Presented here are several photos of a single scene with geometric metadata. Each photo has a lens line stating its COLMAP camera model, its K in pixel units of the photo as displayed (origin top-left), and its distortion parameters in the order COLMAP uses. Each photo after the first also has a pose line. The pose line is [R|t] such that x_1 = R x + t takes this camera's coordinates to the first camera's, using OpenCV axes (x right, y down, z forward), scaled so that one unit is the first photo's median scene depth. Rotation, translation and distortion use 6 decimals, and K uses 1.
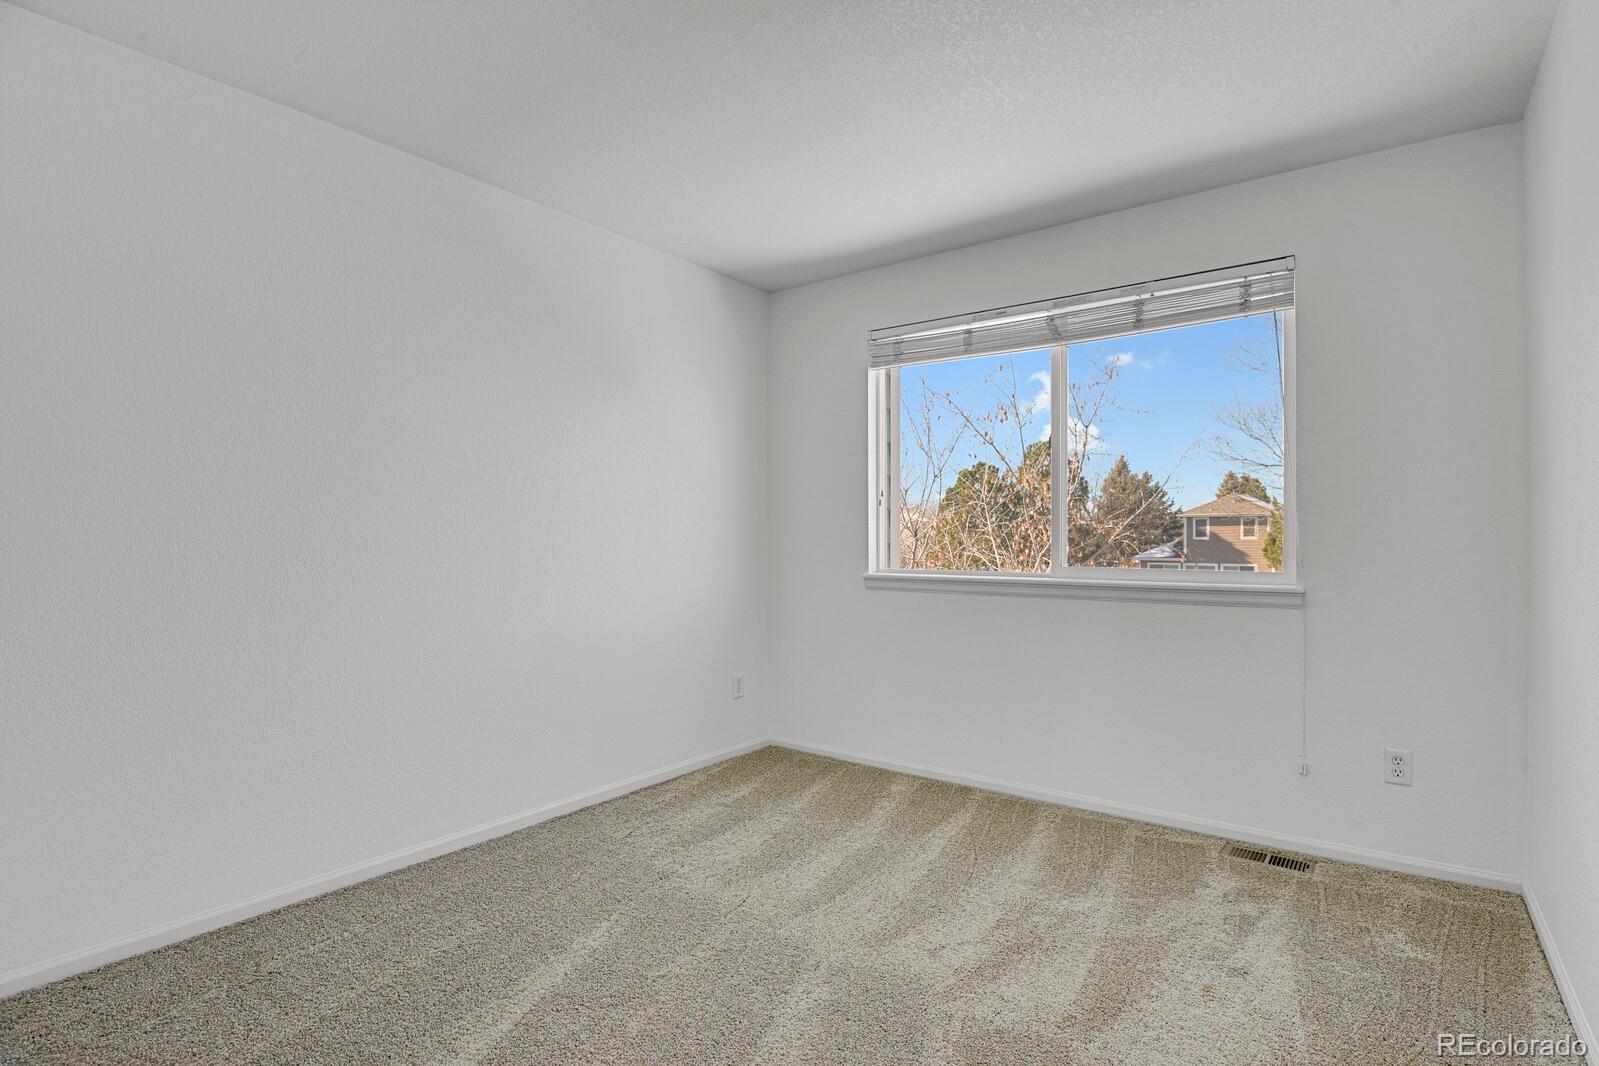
lens RADIAL K [[770.1, 0, 803.3], [0, 770.1, 537.9], [0, 0, 1]] dist [-0.050579, -0.000534]
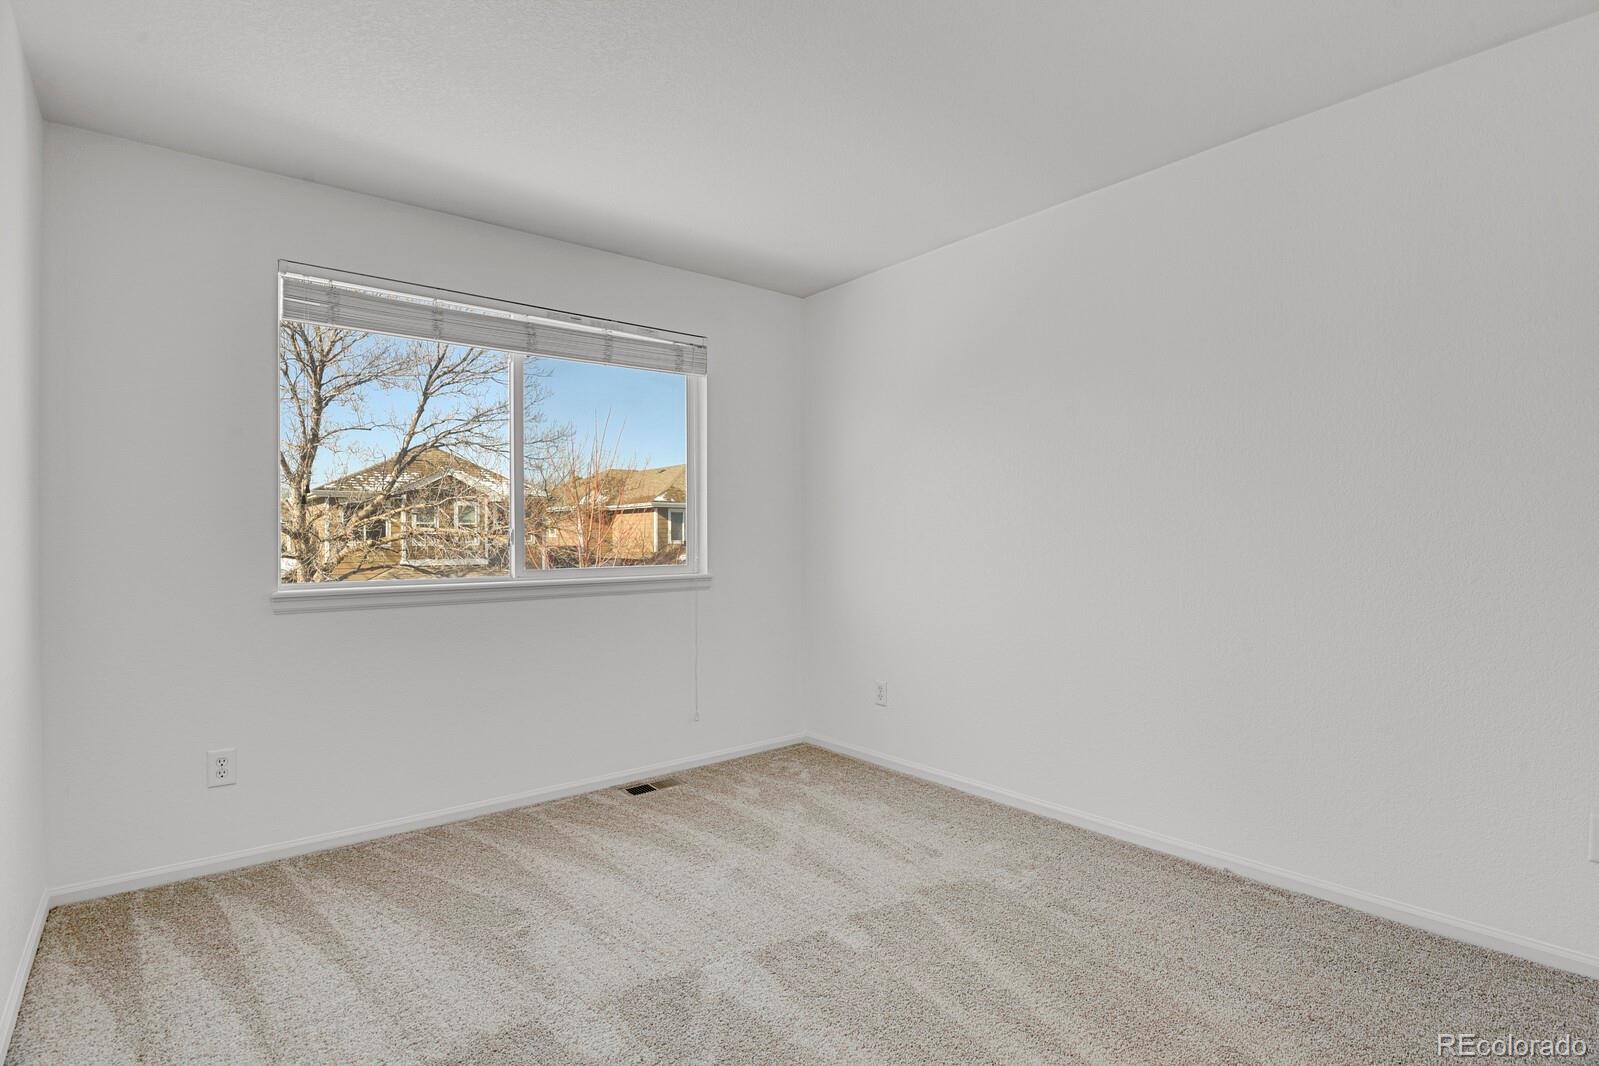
lens RADIAL K [[770.1, 0, 804.1], [0, 770.1, 531.0], [0, 0, 1]] dist [-0.050579, -0.000534]
pose [[0.212965, 0.003424, 0.977054, -0.455649], [0.009183, 0.999943, -0.005506, -0.002835], [-0.977017, 0.010145, 0.212921, 0.338331]]
